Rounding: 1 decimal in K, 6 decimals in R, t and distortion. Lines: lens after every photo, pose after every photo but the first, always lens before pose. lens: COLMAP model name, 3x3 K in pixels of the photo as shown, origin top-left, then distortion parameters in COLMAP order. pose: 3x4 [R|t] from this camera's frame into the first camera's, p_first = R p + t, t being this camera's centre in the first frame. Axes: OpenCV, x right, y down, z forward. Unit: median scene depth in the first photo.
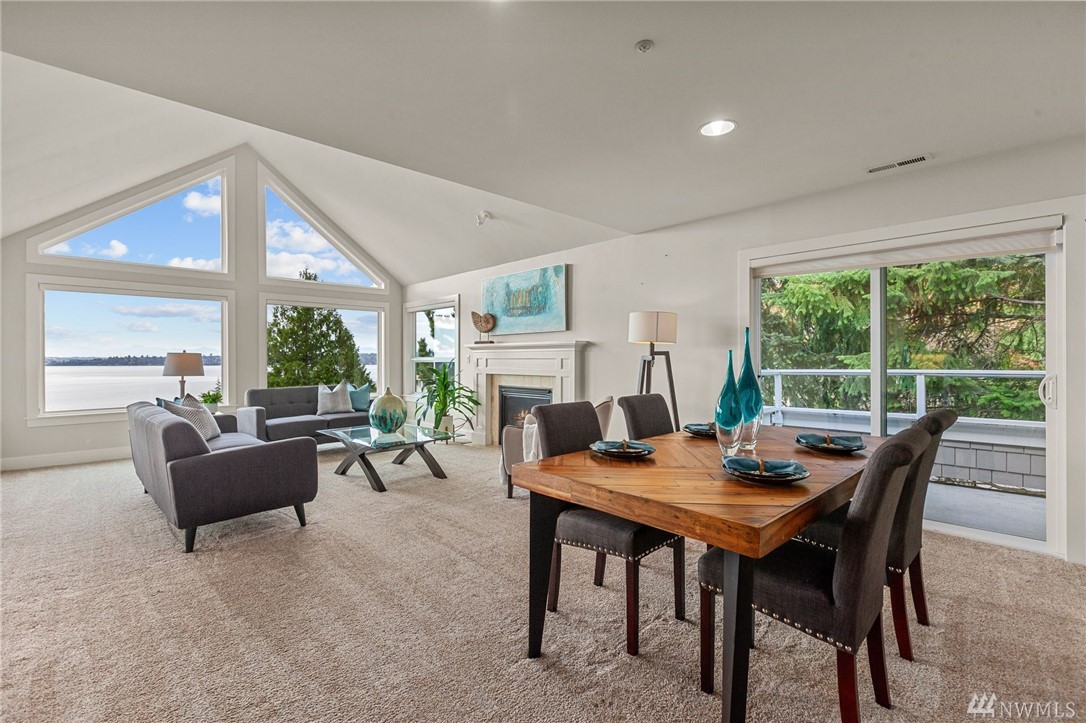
lens RADIAL K [[490.8, 0, 547.7], [0, 490.8, 359.1], [0, 0, 1]] dist [-0.005588, -0.000031]
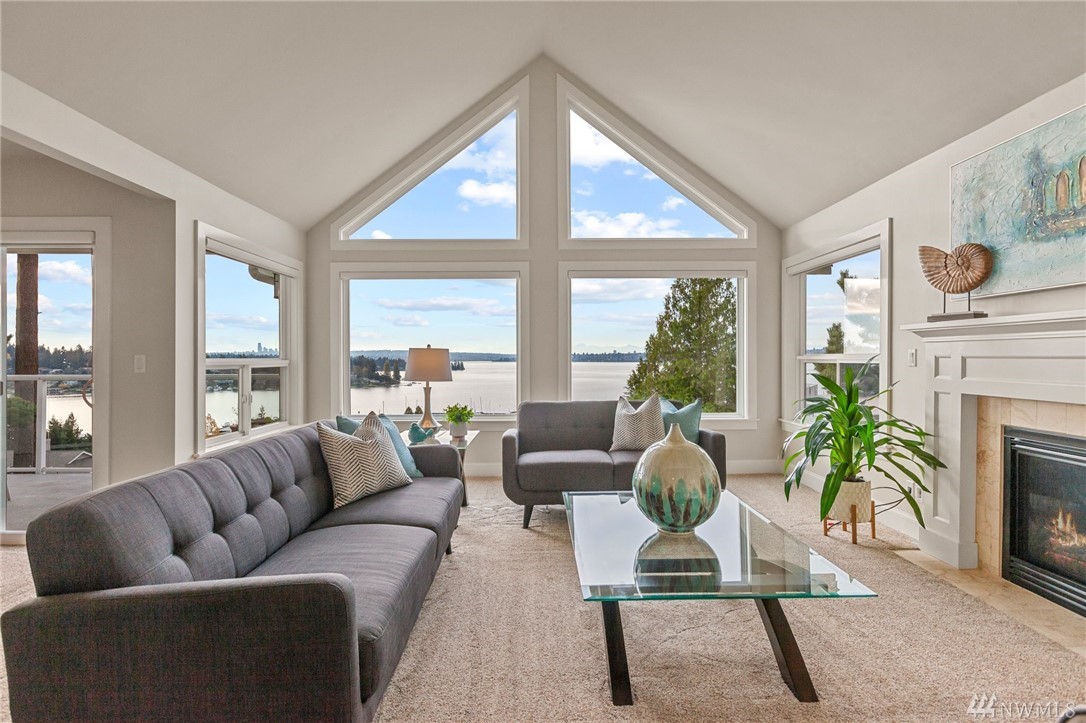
lens RADIAL K [[553.1, 0, 539.5], [0, 553.1, 358.9], [0, 0, 1]] dist [-0.000944, -0.000873]
pose [[0.711100, 0.004151, -0.703079, -0.052146], [-0.000664, 0.999986, 0.005233, -0.001323], [0.703091, -0.003254, 0.711093, 0.426526]]
